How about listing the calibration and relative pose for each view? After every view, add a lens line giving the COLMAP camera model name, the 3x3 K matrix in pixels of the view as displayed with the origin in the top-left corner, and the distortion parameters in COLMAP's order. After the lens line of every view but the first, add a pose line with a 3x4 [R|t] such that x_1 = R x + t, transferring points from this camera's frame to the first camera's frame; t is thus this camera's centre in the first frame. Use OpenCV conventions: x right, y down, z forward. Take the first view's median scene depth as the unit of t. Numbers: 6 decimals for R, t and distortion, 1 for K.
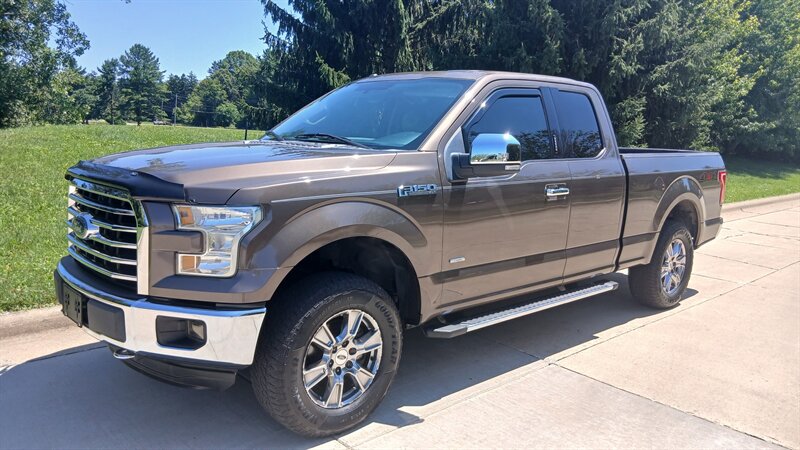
lens RADIAL K [[613.5, 0, 400.0], [0, 613.5, 225.0], [0, 0, 1]] dist [0.119634, -0.213224]
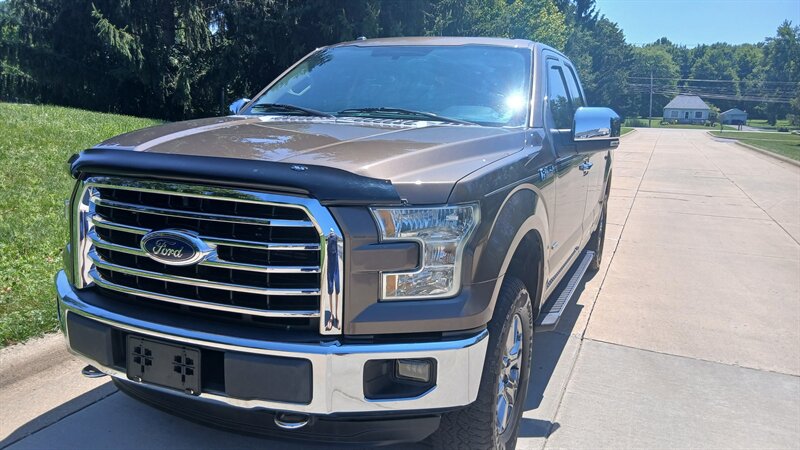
lens RADIAL K [[612.6, 0, 419.1], [0, 612.6, 226.1], [0, 0, 1]] dist [0.121459, -0.213792]
pose [[0.910179, -0.077449, 0.406909, -0.454702], [0.058302, 0.996538, 0.059267, -0.037953], [-0.410091, -0.030220, 0.911544, 0.234078]]
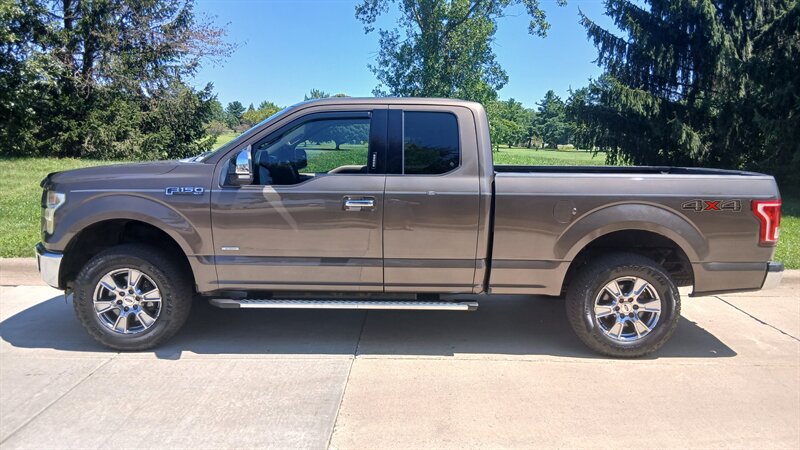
lens RADIAL K [[611.3, 0, 401.1], [0, 611.3, 226.2], [0, 0, 1]] dist [0.127219, -0.222245]
pose [[0.744265, 0.073868, -0.663787, 1.167234], [-0.096503, 0.995329, 0.002560, -0.025838], [0.660876, 0.062152, 0.747918, 0.259076]]
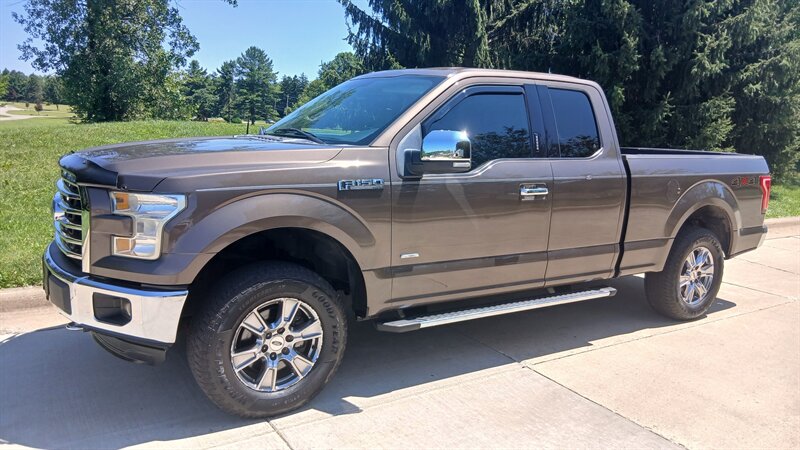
lens RADIAL K [[613.5, 0, 400.0], [0, 613.5, 225.0], [0, 0, 1]] dist [0.119634, -0.213224]
pose [[0.986239, 0.036049, -0.161350, 0.229893], [-0.036015, 0.999346, 0.003133, 0.004114], [0.161357, 0.002721, 0.986892, 0.005688]]
